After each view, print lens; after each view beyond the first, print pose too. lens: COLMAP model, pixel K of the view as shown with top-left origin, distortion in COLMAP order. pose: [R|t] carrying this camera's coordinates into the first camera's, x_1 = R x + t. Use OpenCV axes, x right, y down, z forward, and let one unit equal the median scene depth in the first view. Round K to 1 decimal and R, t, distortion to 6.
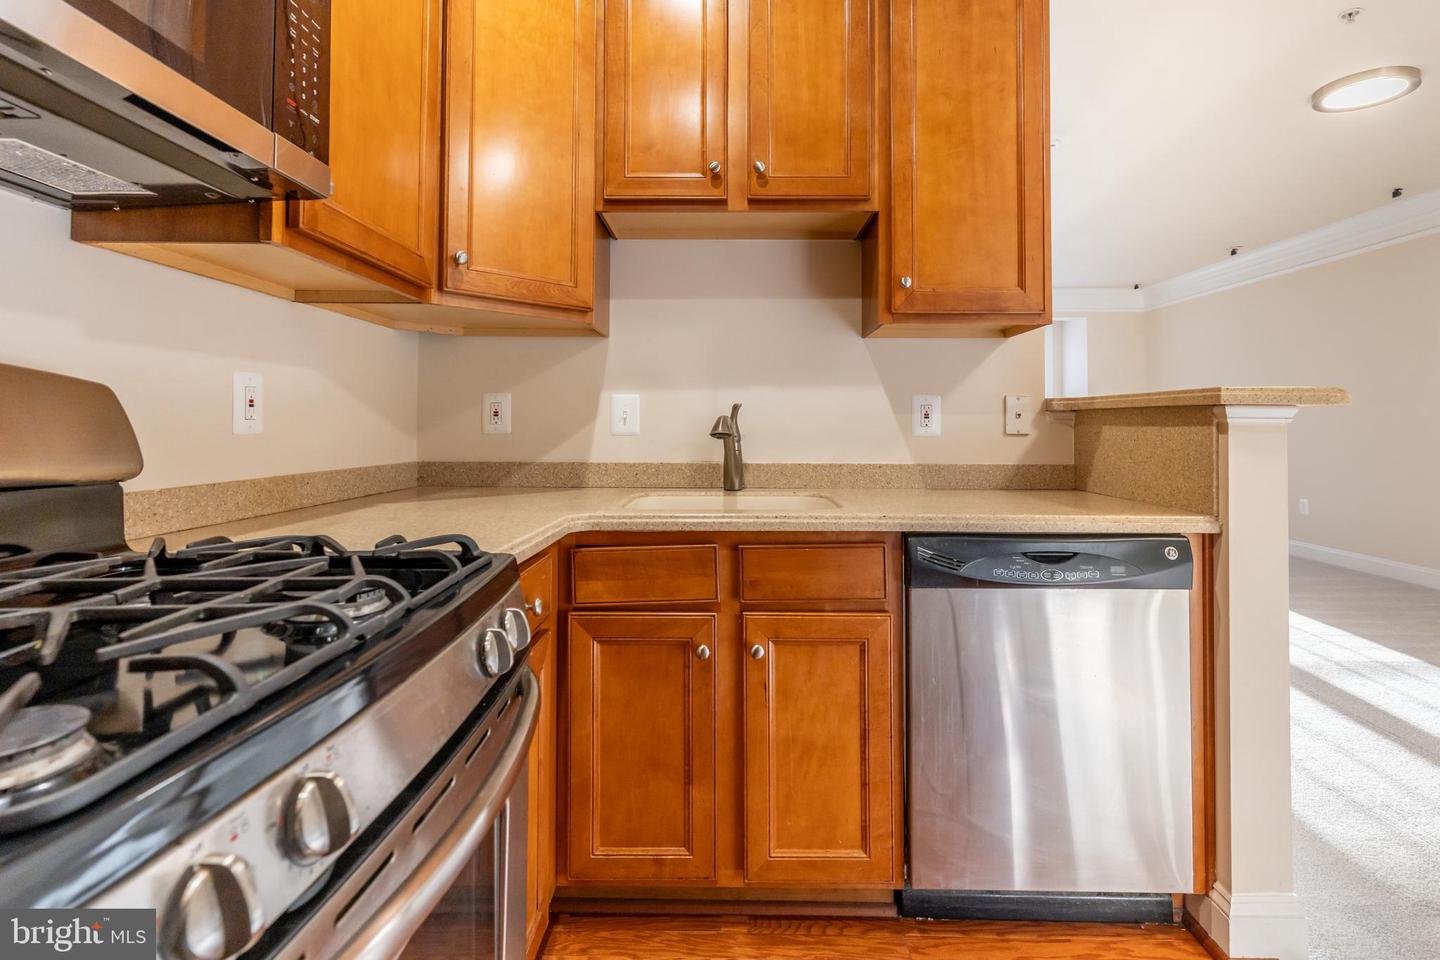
lens RADIAL K [[704.9, 0, 724.5], [0, 704.9, 407.8], [0, 0, 1]] dist [-0.002315, -0.000216]
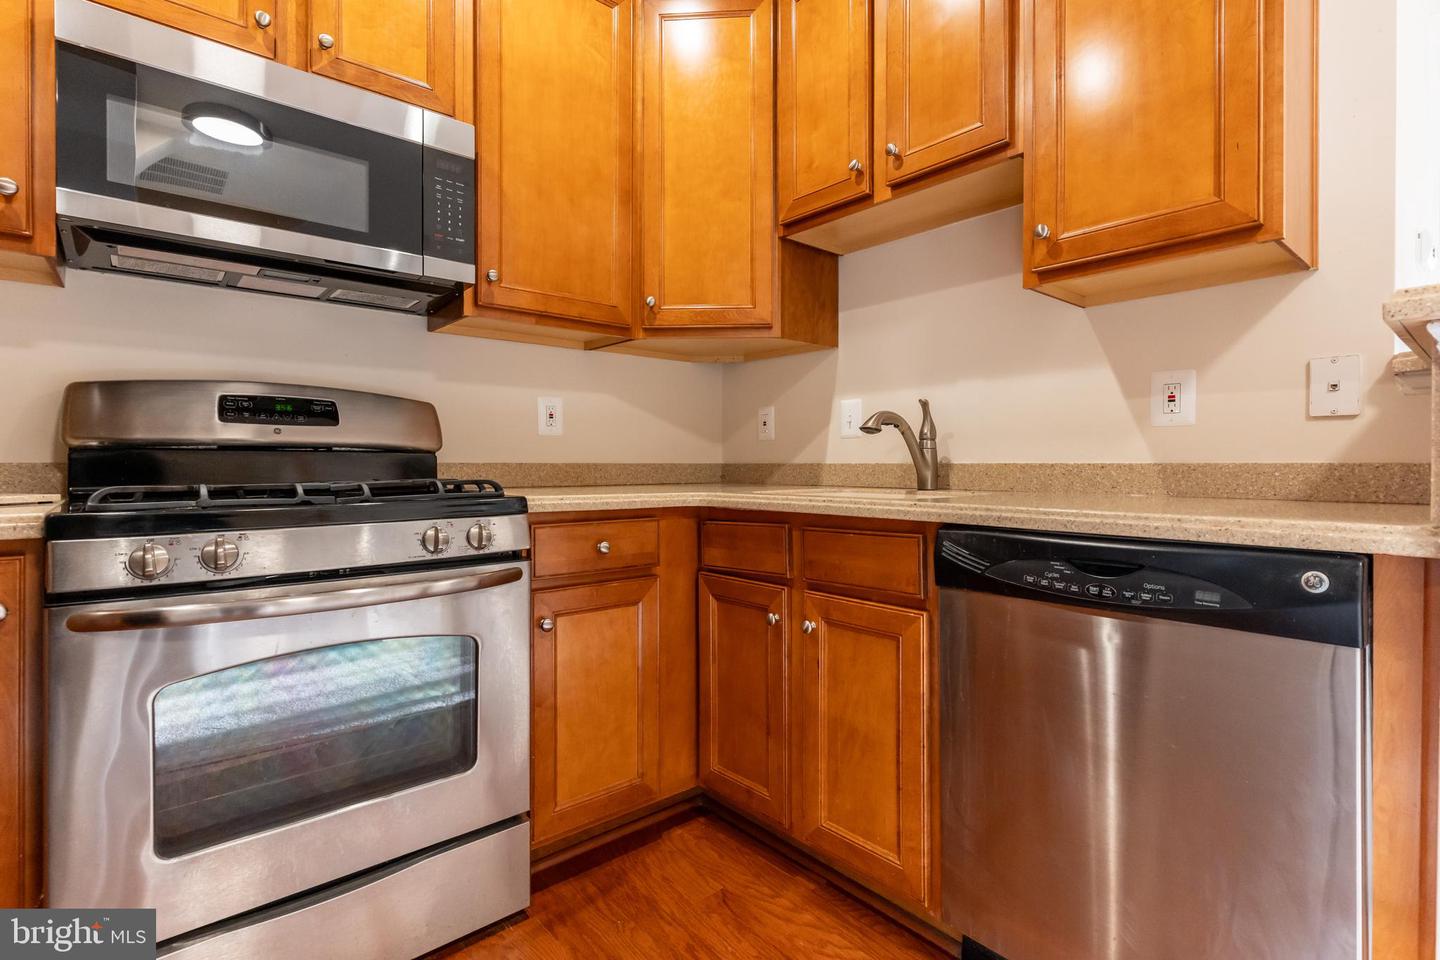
lens RADIAL K [[690.4, 0, 718.9], [0, 690.4, 468.1], [0, 0, 1]] dist [0.002195, 0.000156]
pose [[0.661255, 0.000809, -0.750161, 0.619615], [0.022216, 0.999540, 0.020661, 0.070819], [0.749832, -0.030327, 0.660932, 0.189951]]
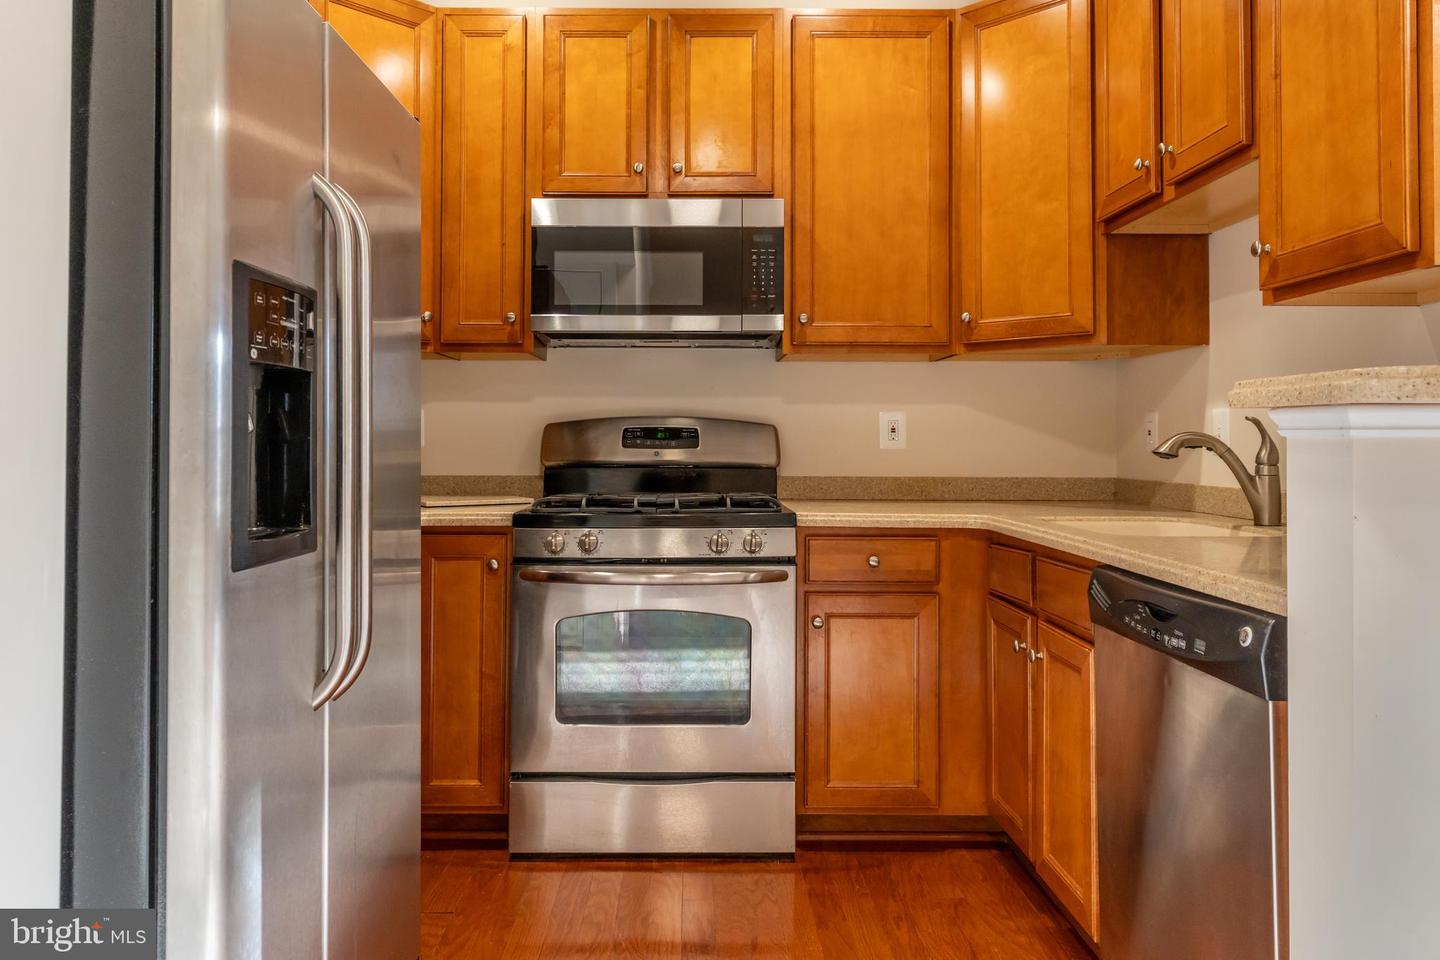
lens RADIAL K [[983.4, 0, 683.4], [0, 983.4, 423.0], [0, 0, 1]] dist [-0.001281, 0.000394]
pose [[0.008452, -0.022841, -0.999703, 1.294356], [0.022821, 0.999483, -0.022643, 0.013323], [0.999704, -0.022623, 0.008969, 0.393642]]
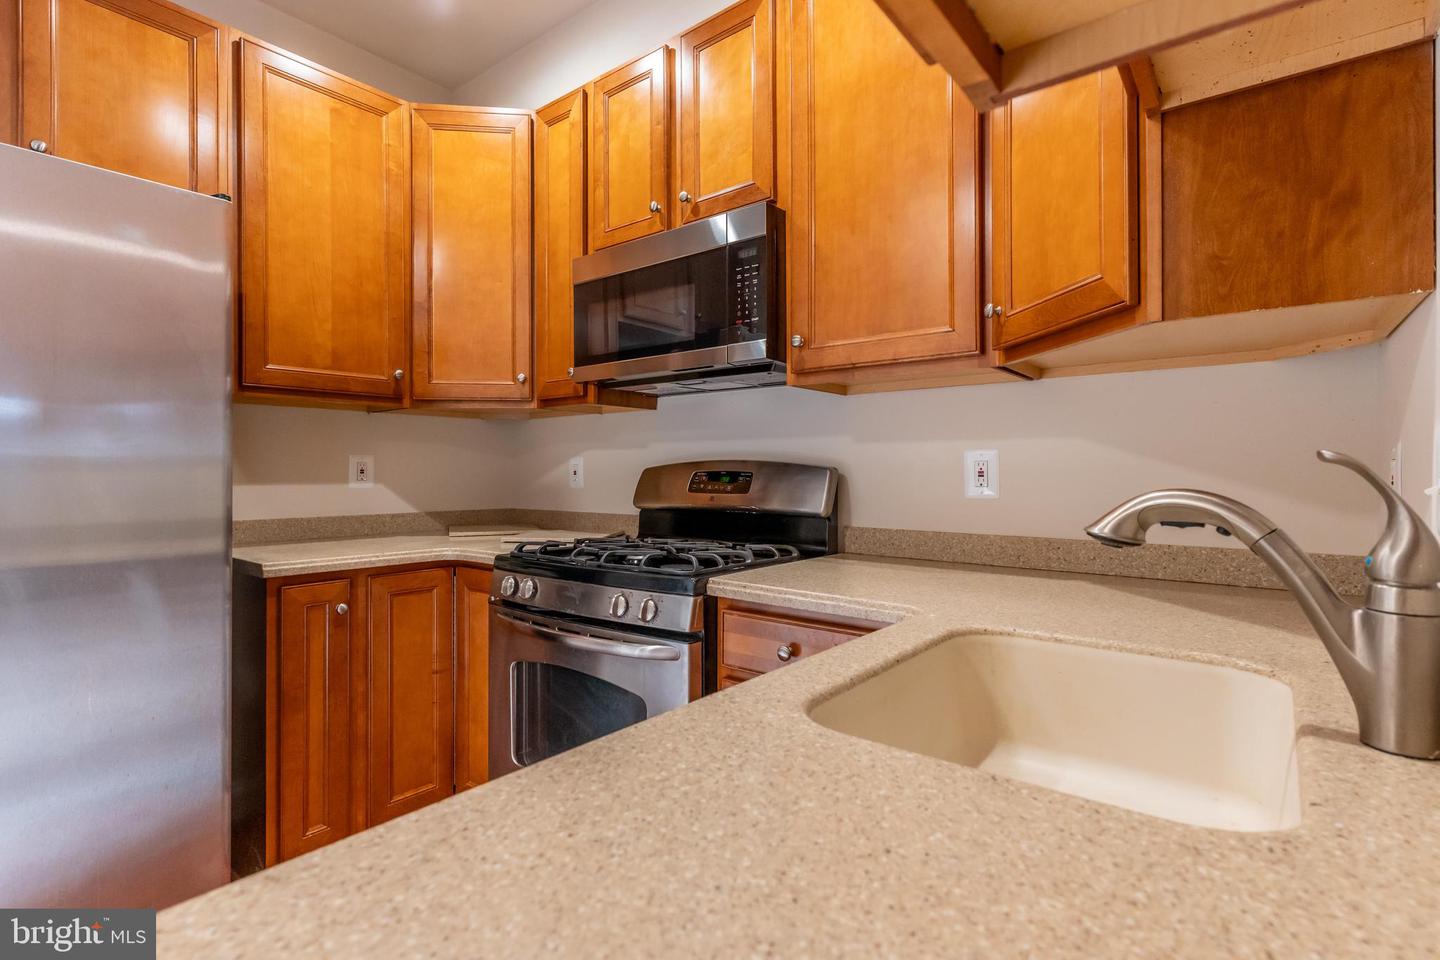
lens RADIAL K [[685.2, 0, 722.9], [0, 685.2, 475.1], [0, 0, 1]] dist [-0.003761, -0.001113]
pose [[-0.612408, -0.001211, -0.790541, 0.468804], [0.016366, 0.999765, -0.014210, 0.003904], [0.790372, -0.021640, -0.612245, 1.111052]]
